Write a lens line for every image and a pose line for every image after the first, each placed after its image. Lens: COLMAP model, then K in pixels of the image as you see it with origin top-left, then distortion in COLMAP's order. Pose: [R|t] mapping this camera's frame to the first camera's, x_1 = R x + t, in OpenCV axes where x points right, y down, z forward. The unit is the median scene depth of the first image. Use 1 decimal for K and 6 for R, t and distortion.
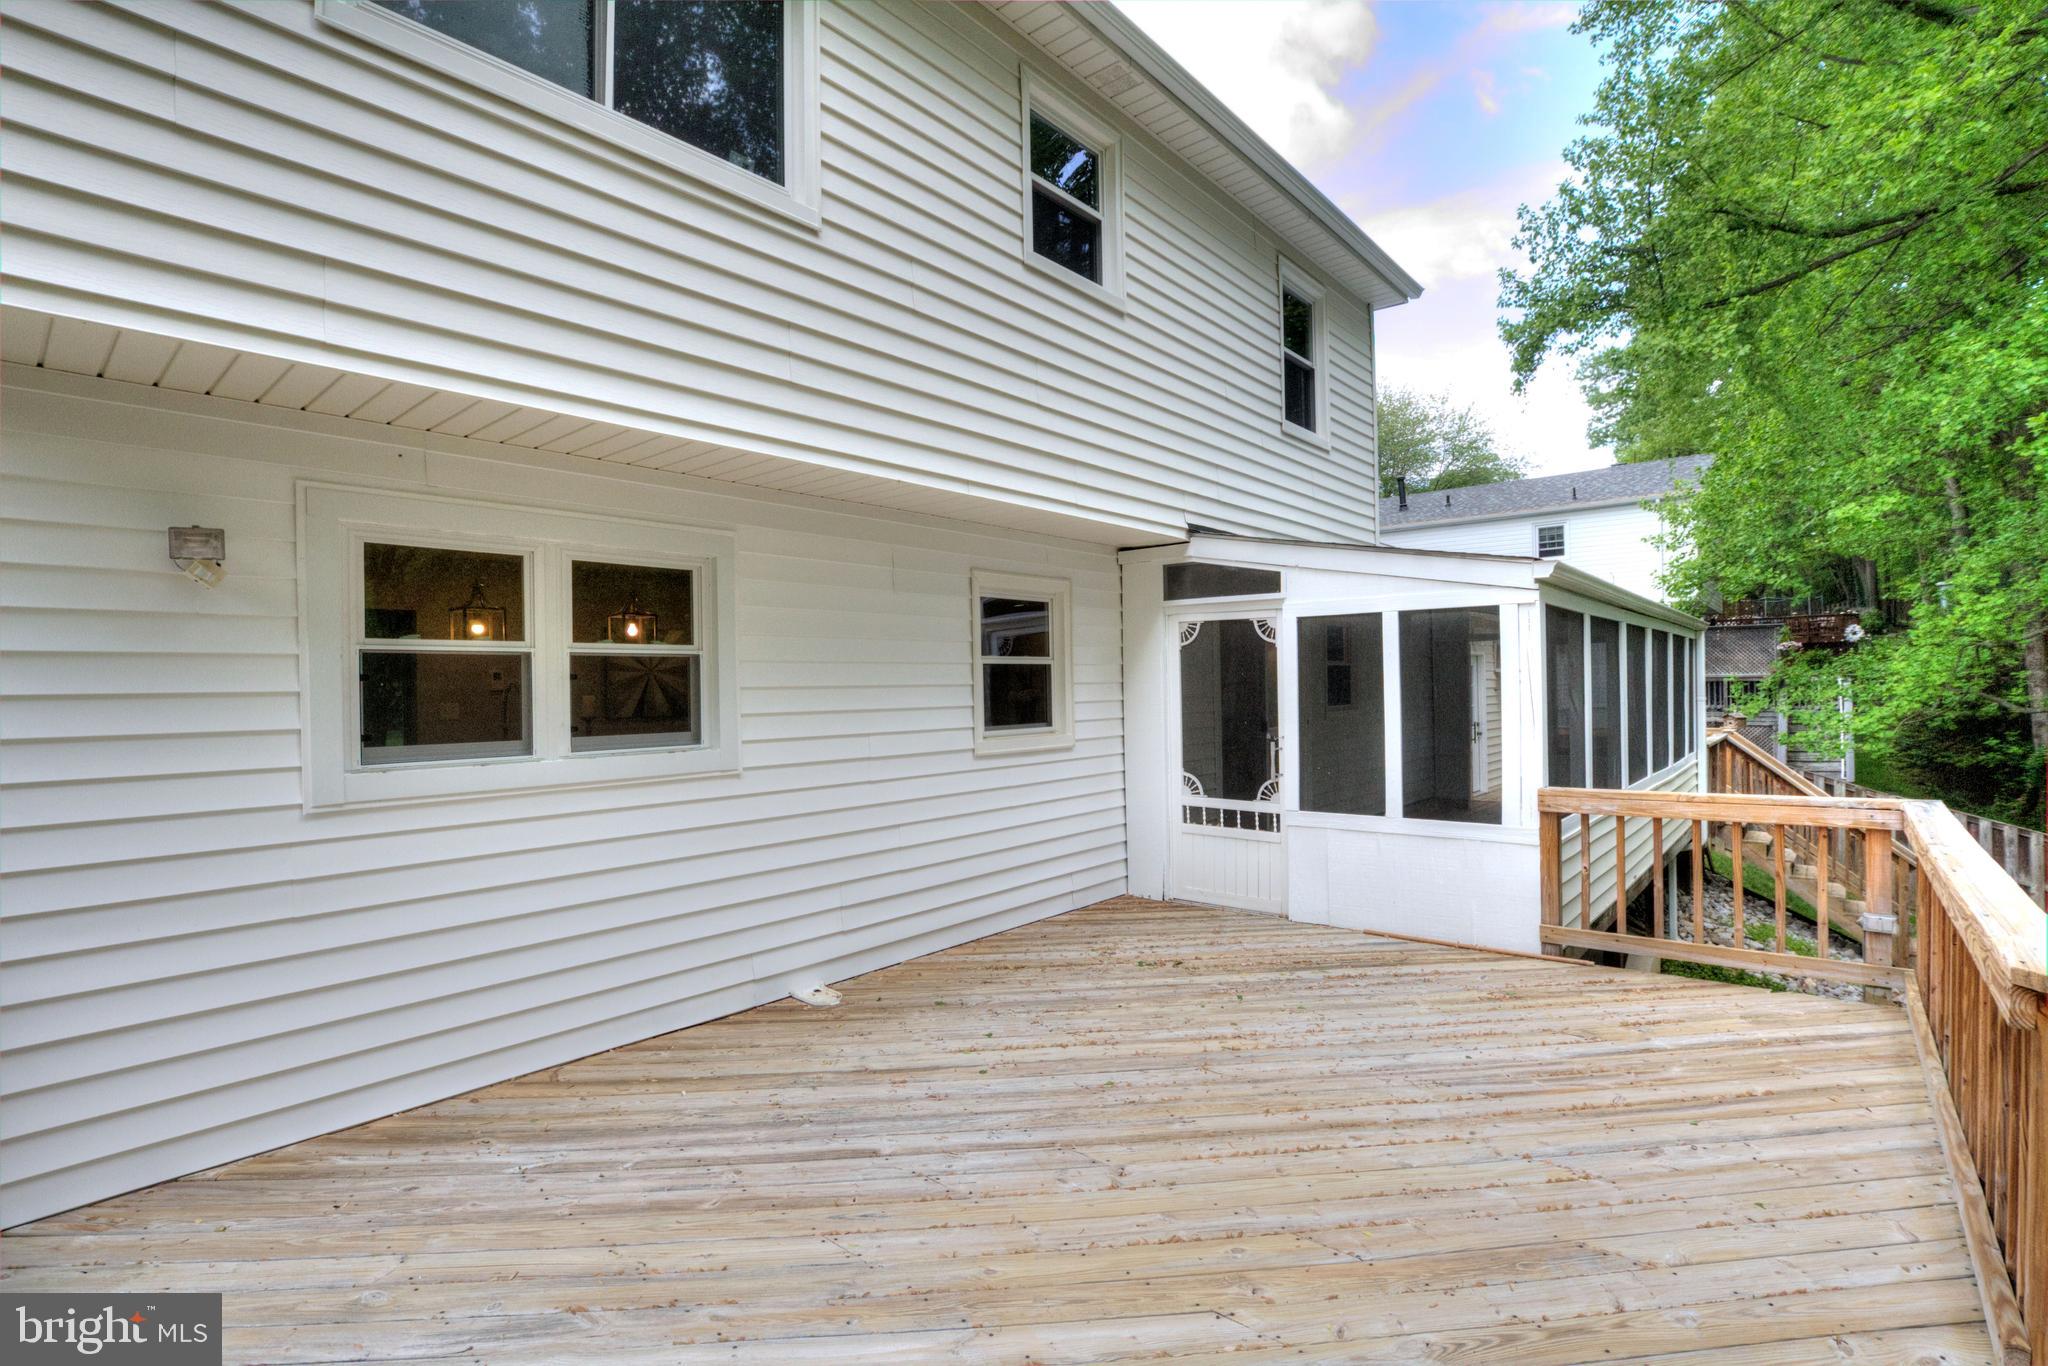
lens RADIAL K [[976.2, 0, 1011.7], [0, 976.2, 678.2], [0, 0, 1]] dist [-0.030641, 0.002801]
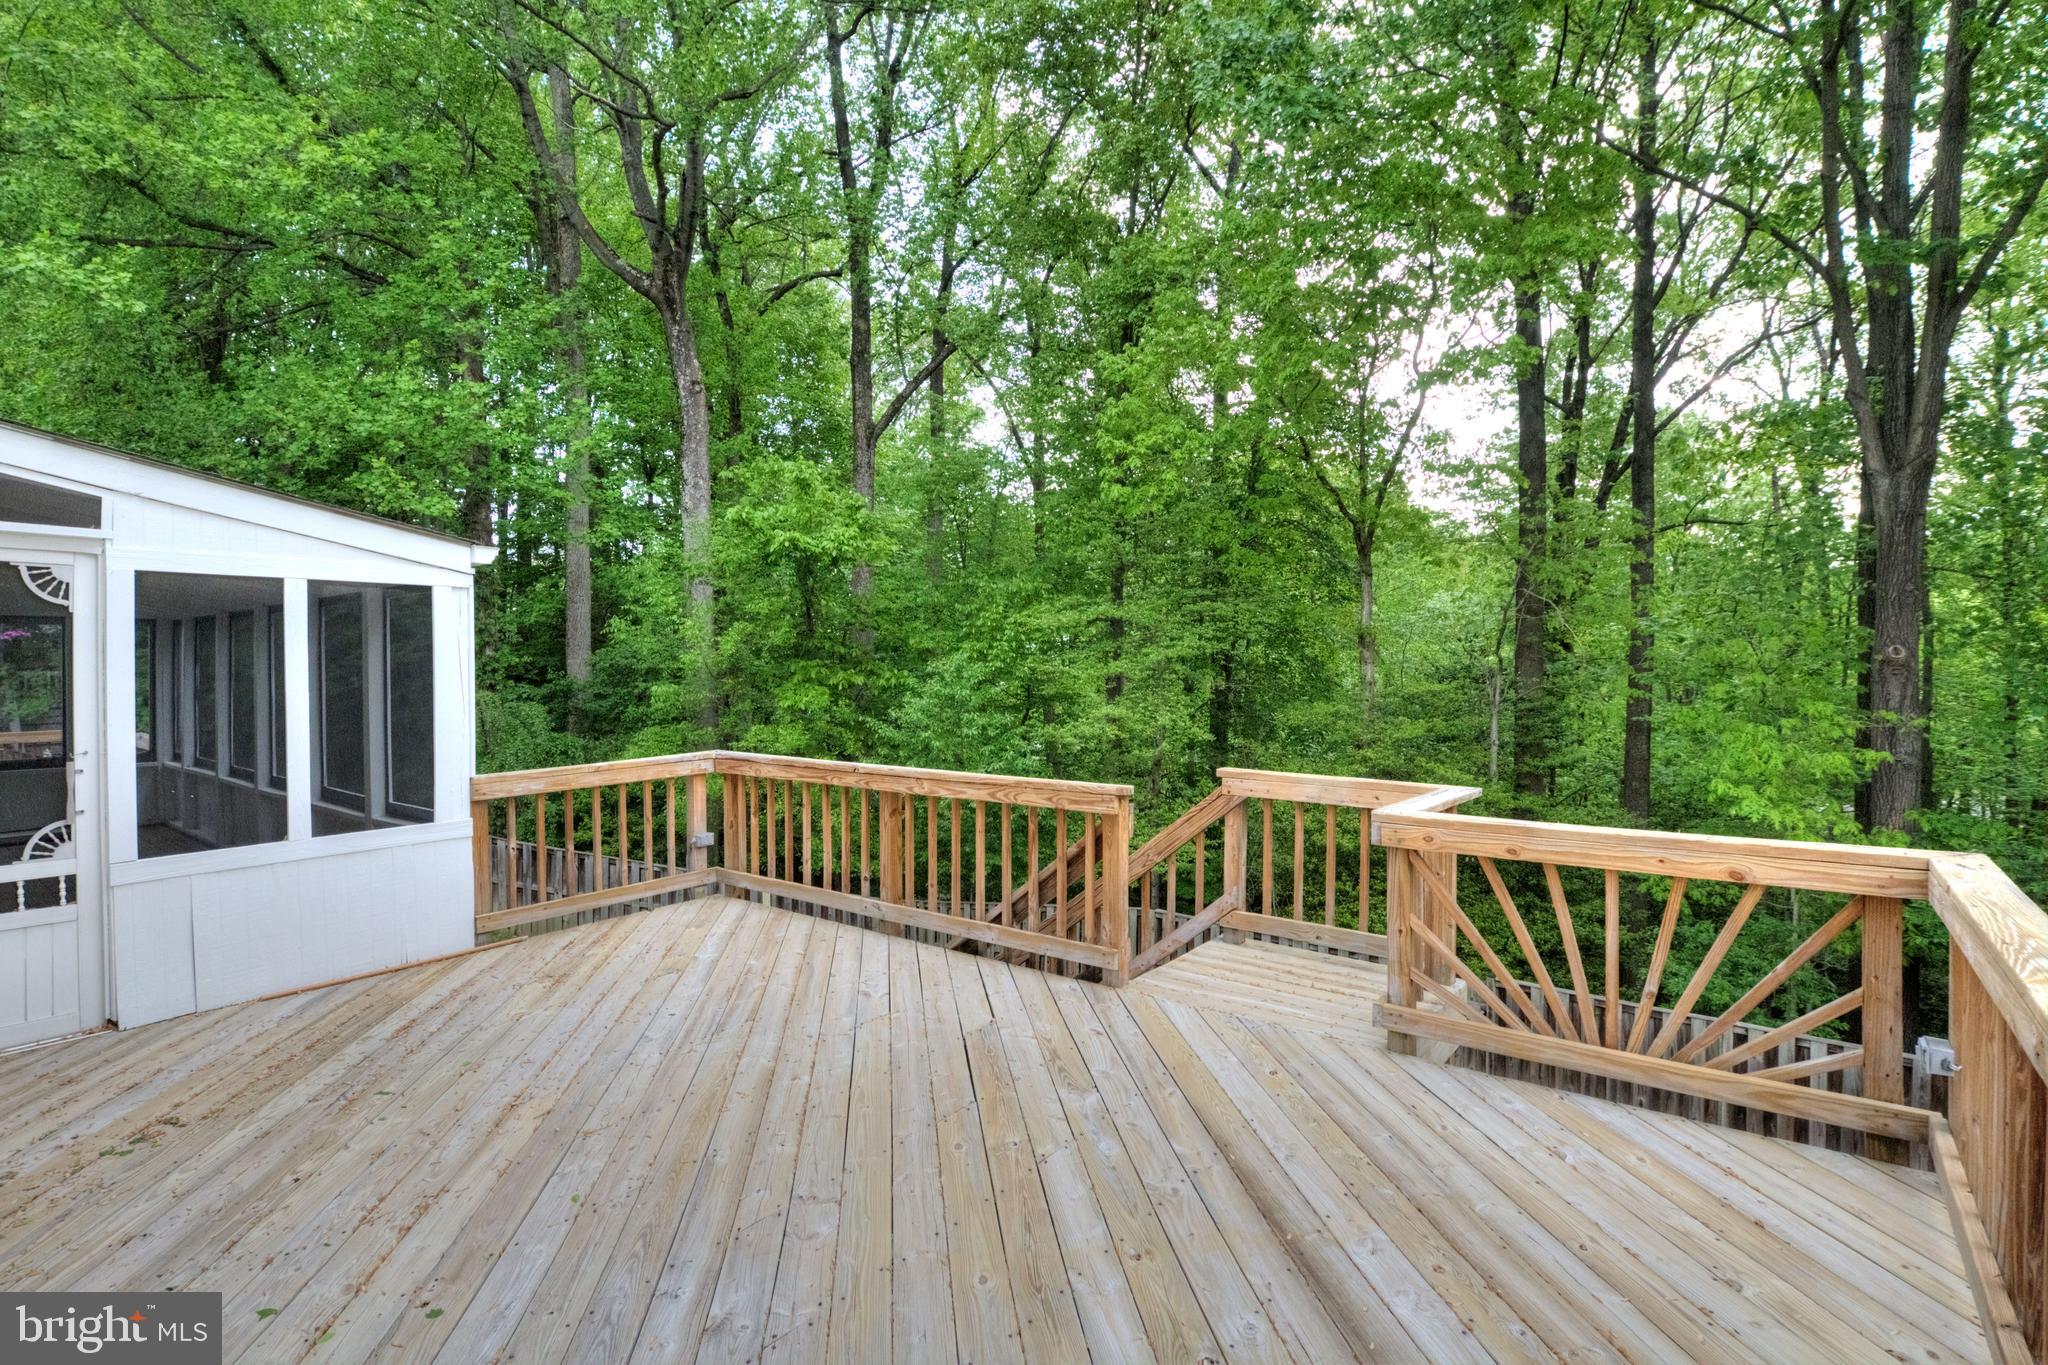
lens RADIAL K [[976.2, 0, 1028.2], [0, 976.2, 673.2], [0, 0, 1]] dist [-0.030641, 0.002801]
pose [[-0.072145, 0.008301, 0.997360, -0.442417], [0.002227, 0.999964, -0.008162, 0.016101], [-0.997392, 0.001632, -0.072161, 0.478237]]
